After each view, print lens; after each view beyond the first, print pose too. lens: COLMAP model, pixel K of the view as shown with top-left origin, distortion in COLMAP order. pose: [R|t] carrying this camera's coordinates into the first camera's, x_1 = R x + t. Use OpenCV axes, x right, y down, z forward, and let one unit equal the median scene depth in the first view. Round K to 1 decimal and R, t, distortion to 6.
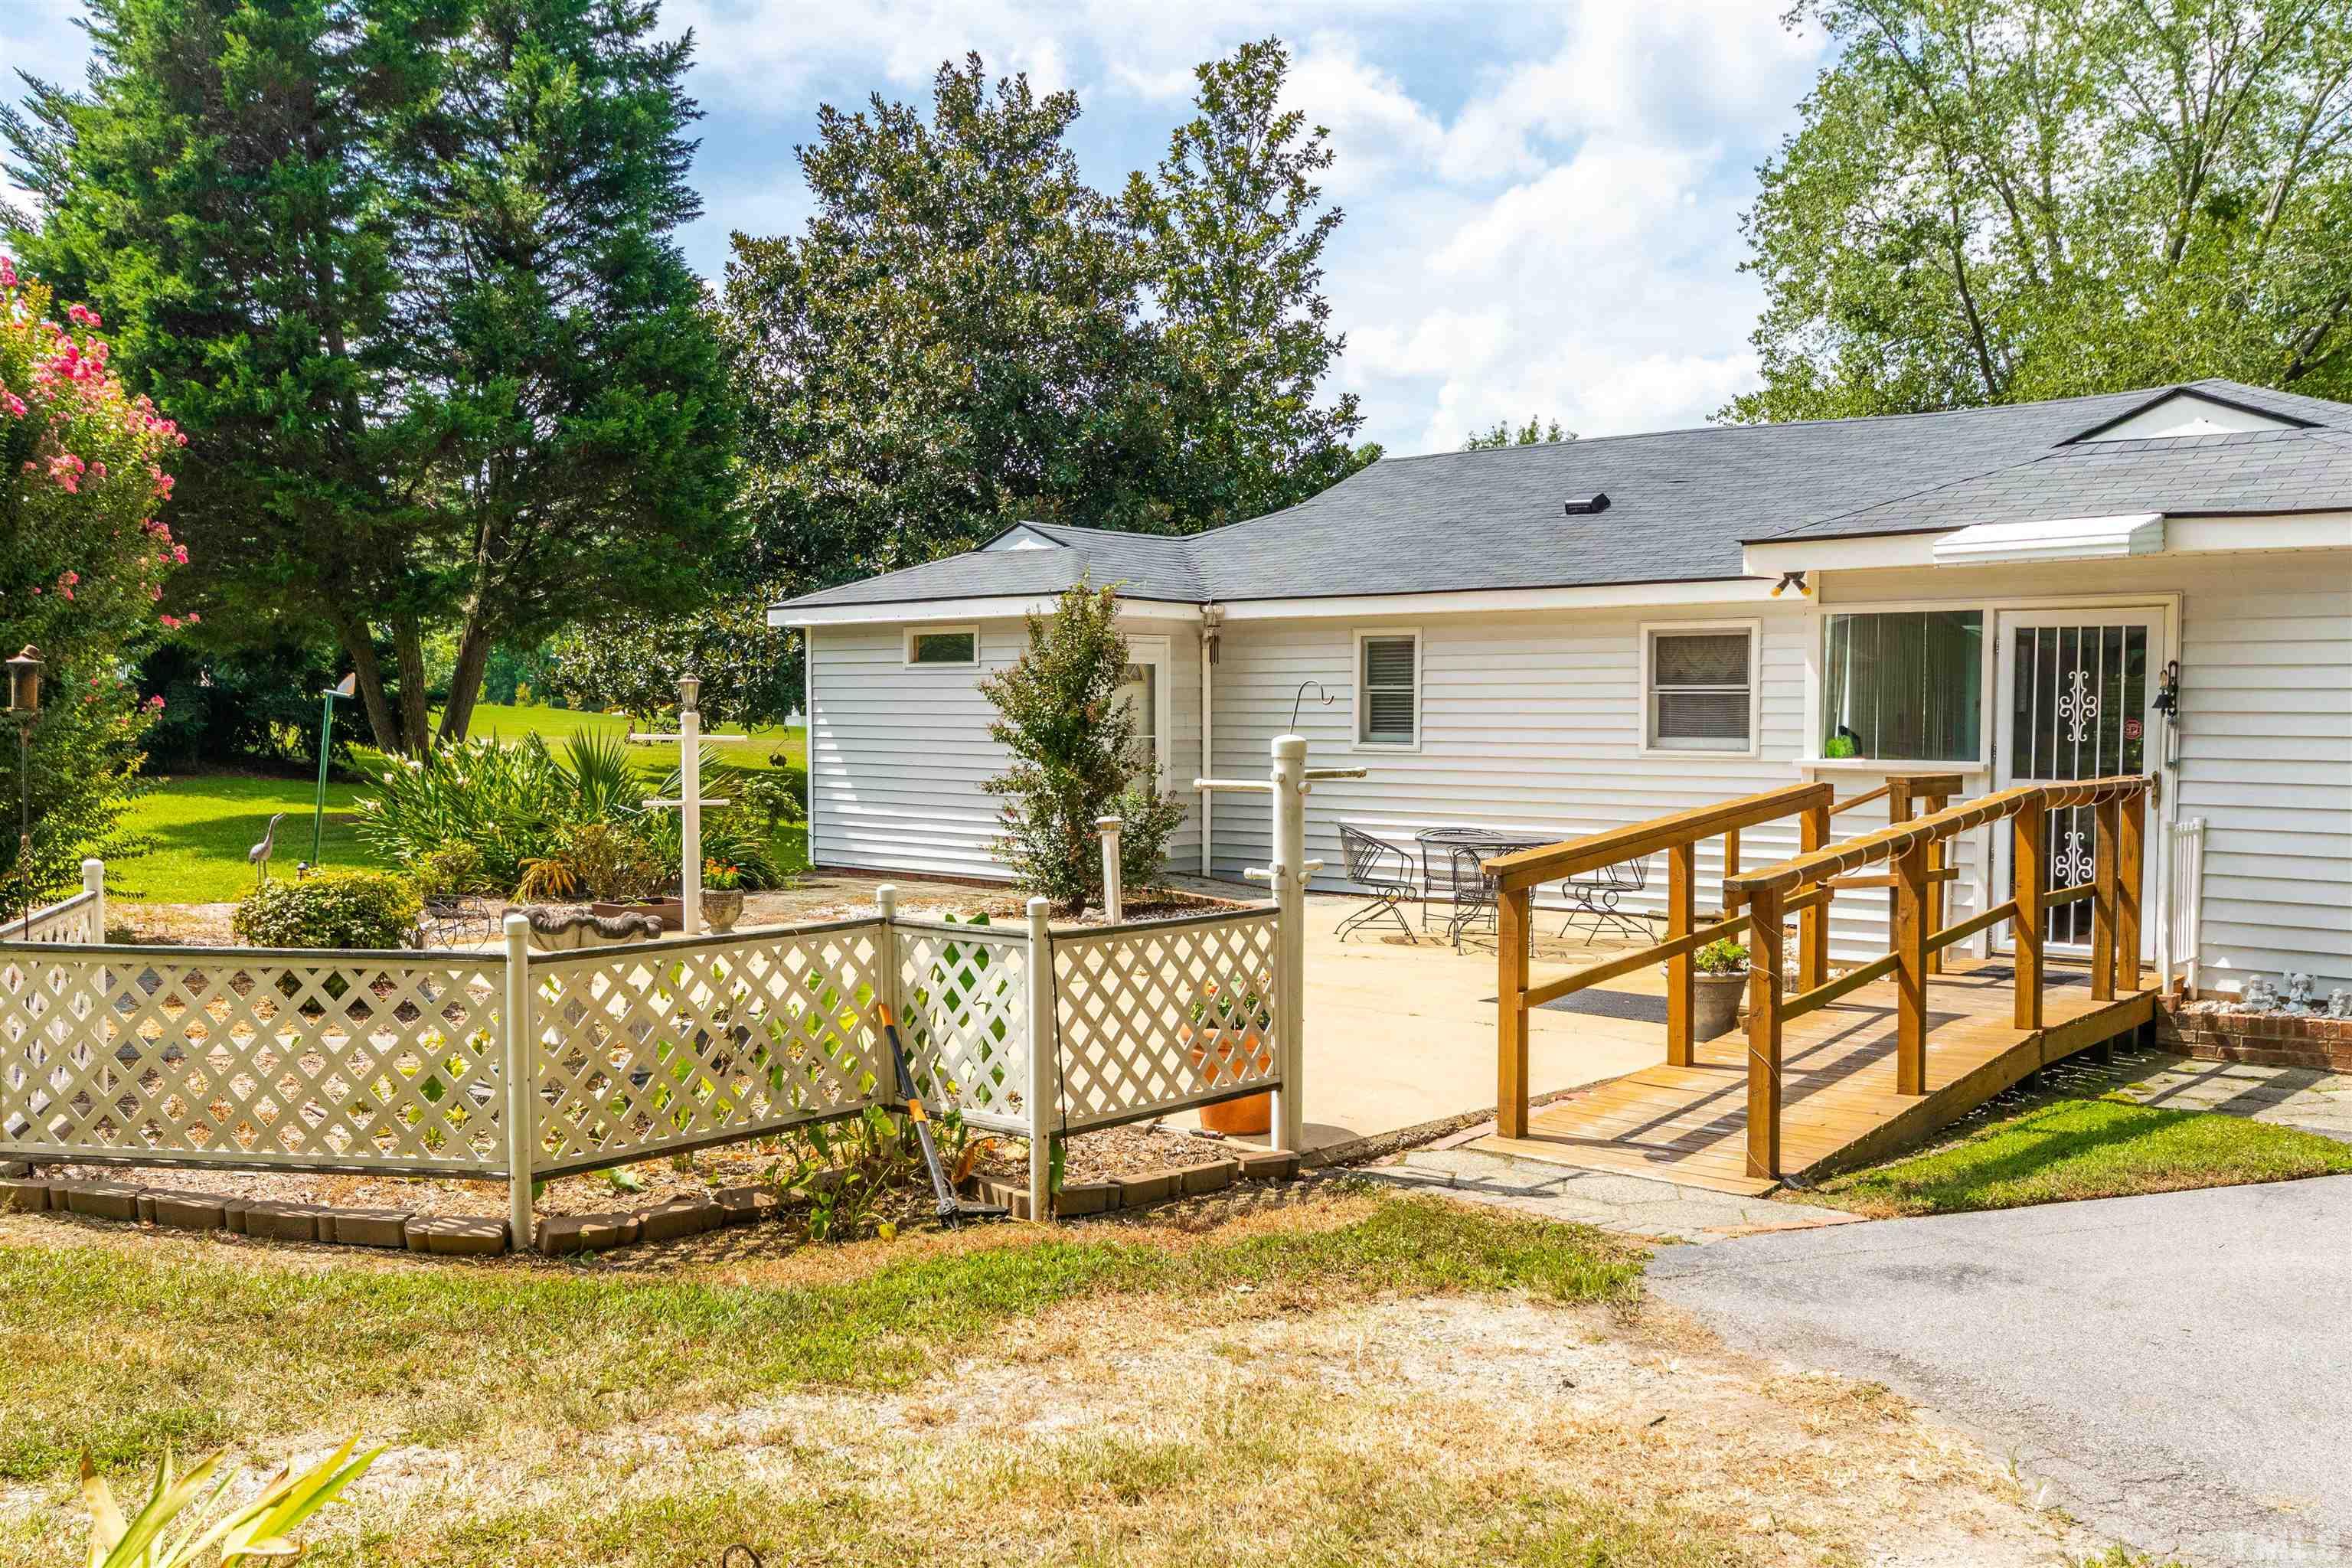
lens RADIAL K [[2196.7, 0, 1200.5], [0, 2196.7, 785.6], [0, 0, 1]] dist [0.003680, -0.033287]
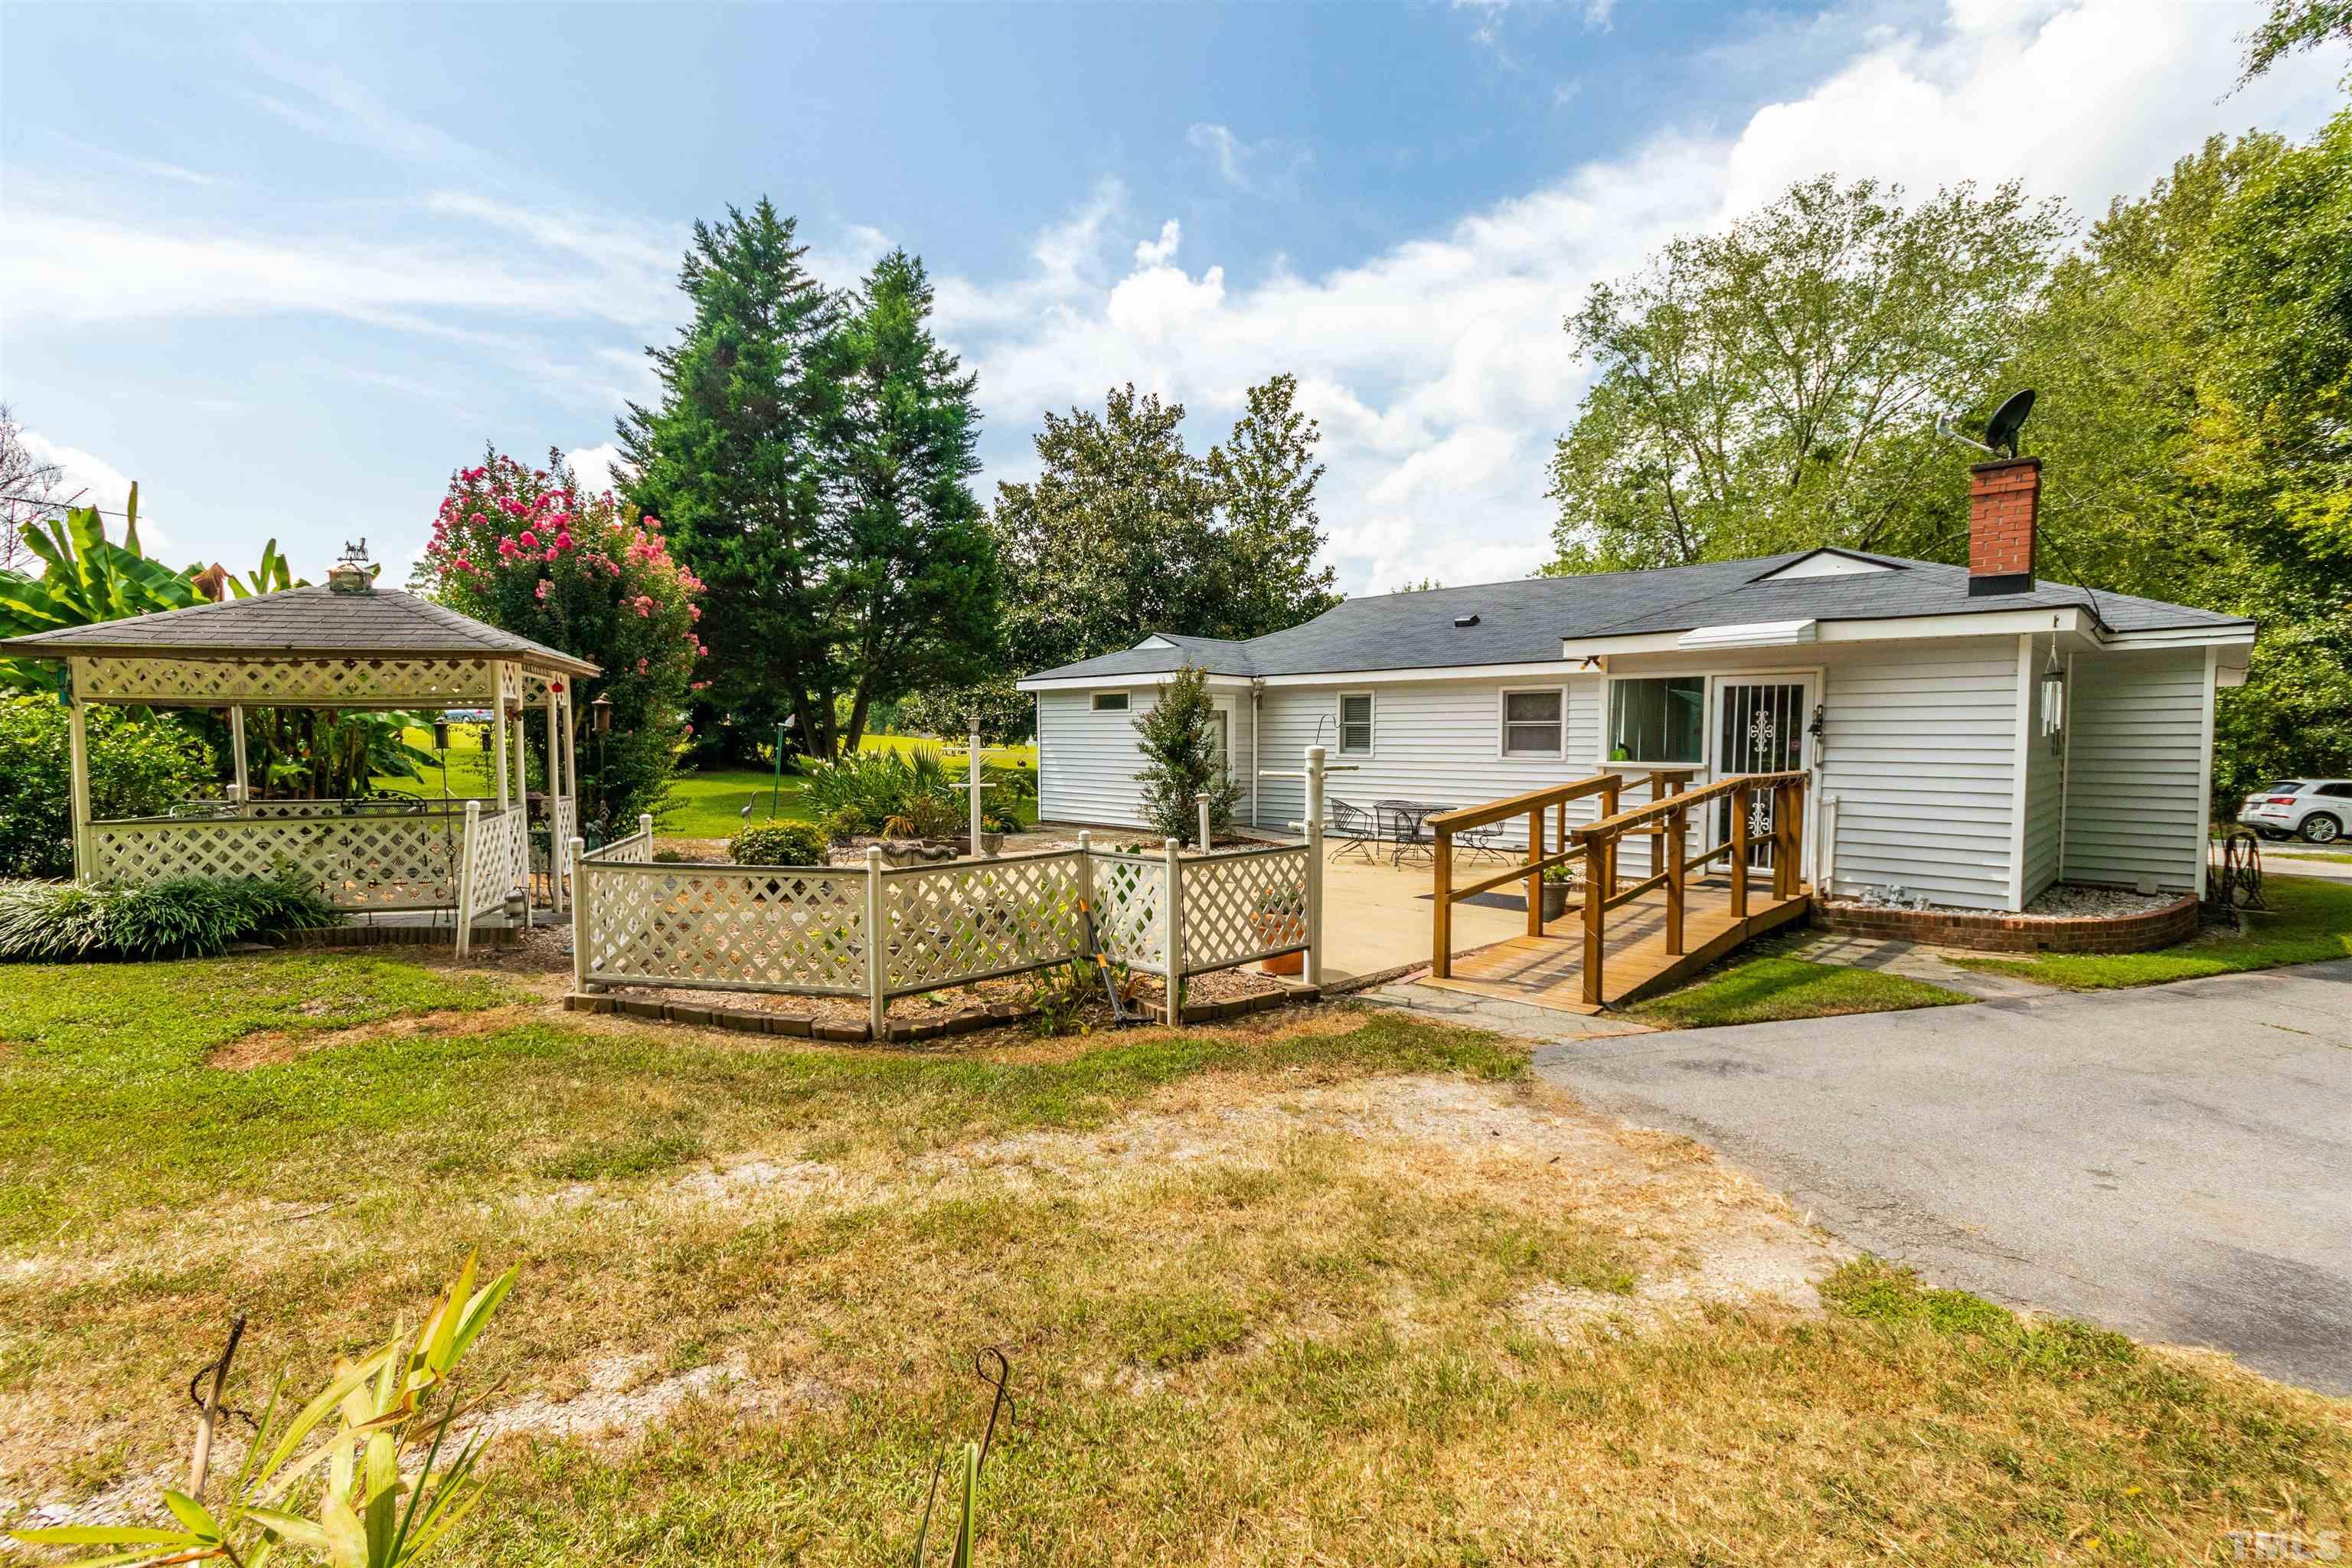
lens RADIAL K [[1084.9, 0, 1168.1], [0, 1084.9, 782.5], [0, 0, 1]] dist [-0.002377, -0.000342]
pose [[0.998502, 0.001949, -0.054673, -0.023715], [-0.001908, 0.999998, 0.000808, 0.004773], [0.054674, -0.000703, 0.998504, 0.113758]]
